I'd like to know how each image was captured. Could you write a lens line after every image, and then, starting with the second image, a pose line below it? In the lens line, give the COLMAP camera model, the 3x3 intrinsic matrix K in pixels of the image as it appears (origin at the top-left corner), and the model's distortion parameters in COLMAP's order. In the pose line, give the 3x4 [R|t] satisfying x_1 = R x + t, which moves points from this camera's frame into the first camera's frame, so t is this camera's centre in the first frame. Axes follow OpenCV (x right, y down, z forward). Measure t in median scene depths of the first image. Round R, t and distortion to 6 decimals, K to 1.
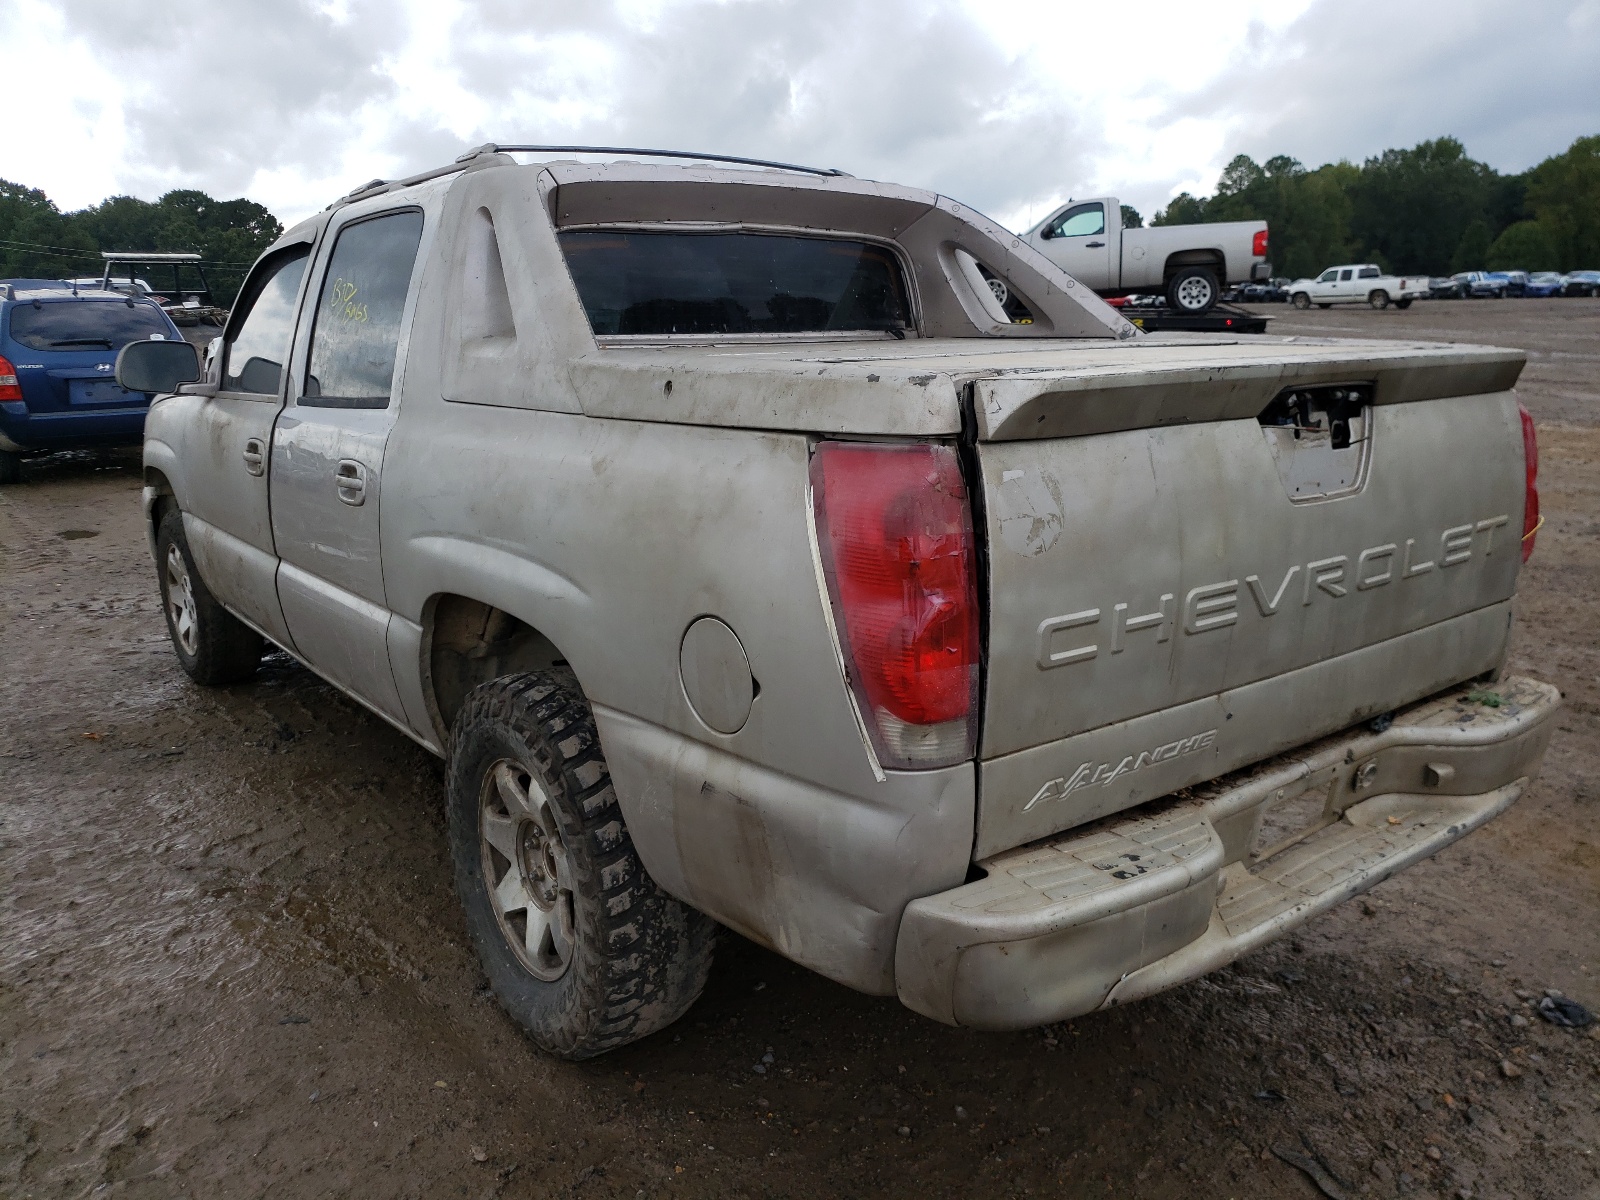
lens RADIAL K [[1254.8, 0, 805.1], [0, 1254.8, 603.1], [0, 0, 1]] dist [0.060057, -0.102003]
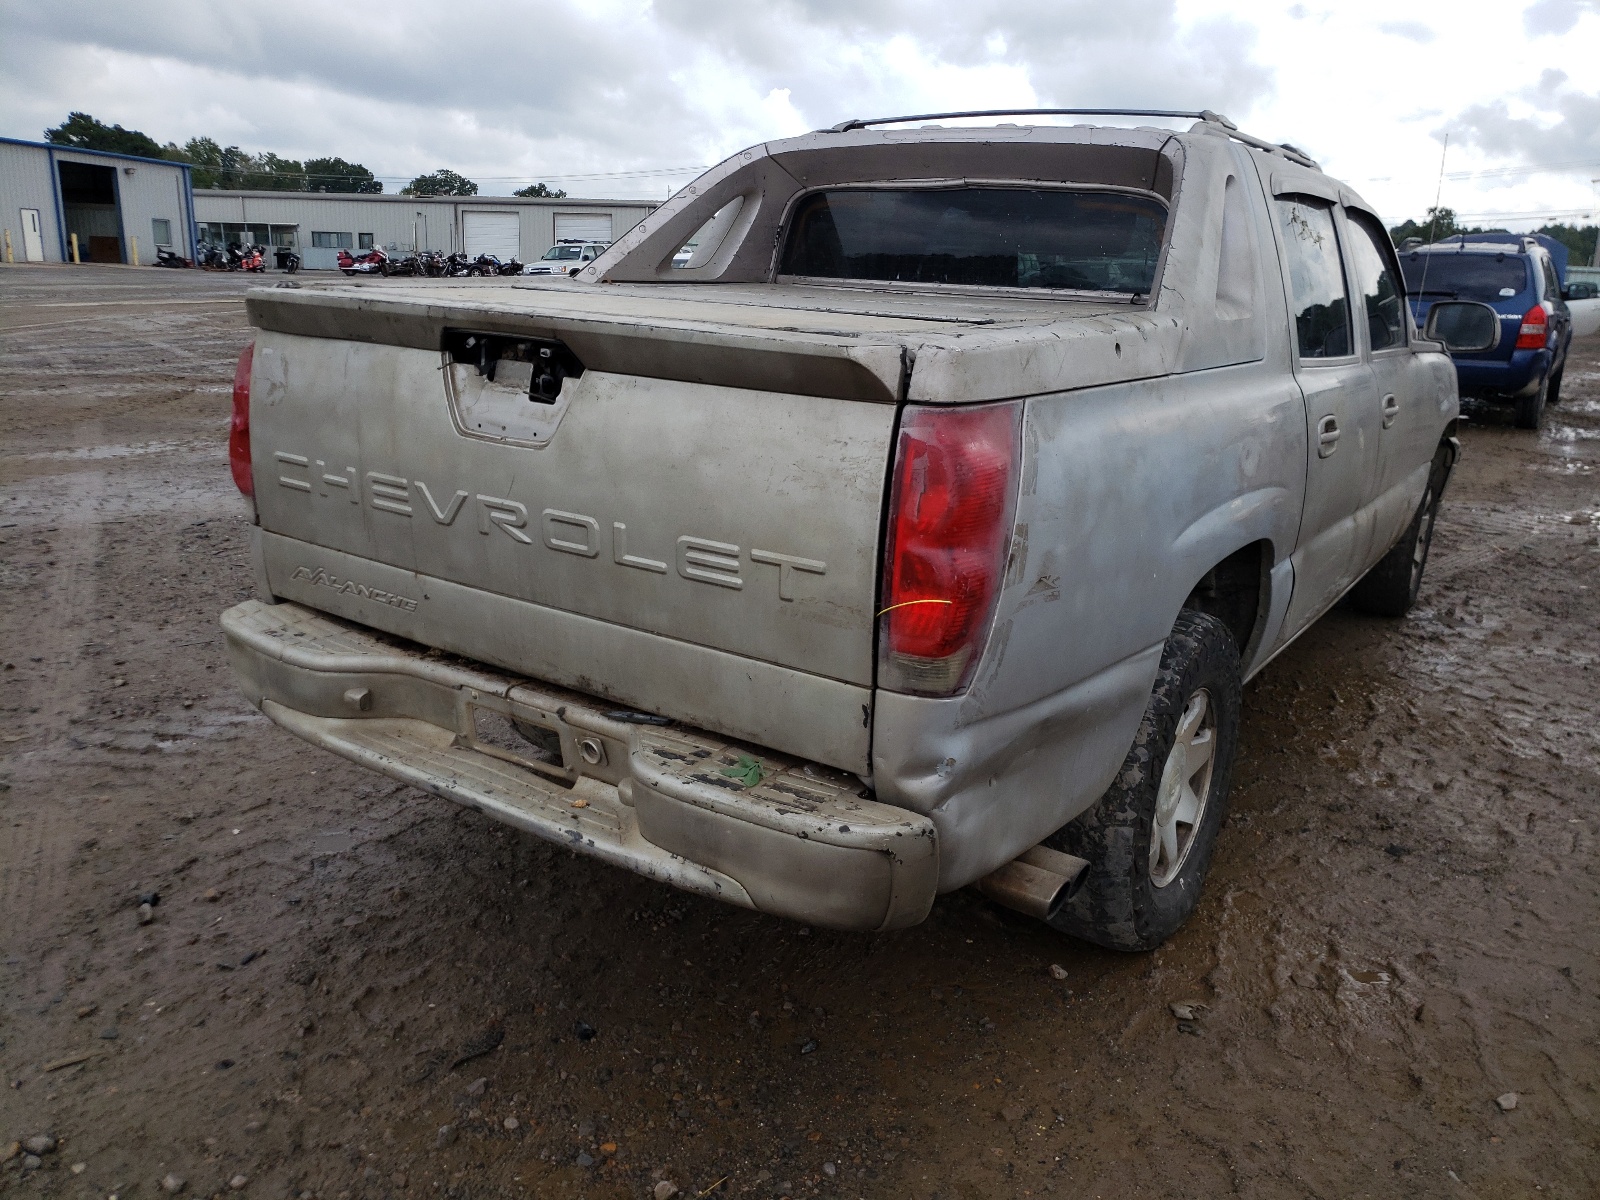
lens RADIAL K [[1254.8, 0, 805.1], [0, 1254.8, 603.1], [0, 0, 1]] dist [0.060057, -0.102003]
pose [[0.298336, 0.282985, -0.911545, 1.456750], [-0.251960, 0.944510, 0.210755, -0.236285], [0.920604, 0.166797, 0.353082, 0.857704]]
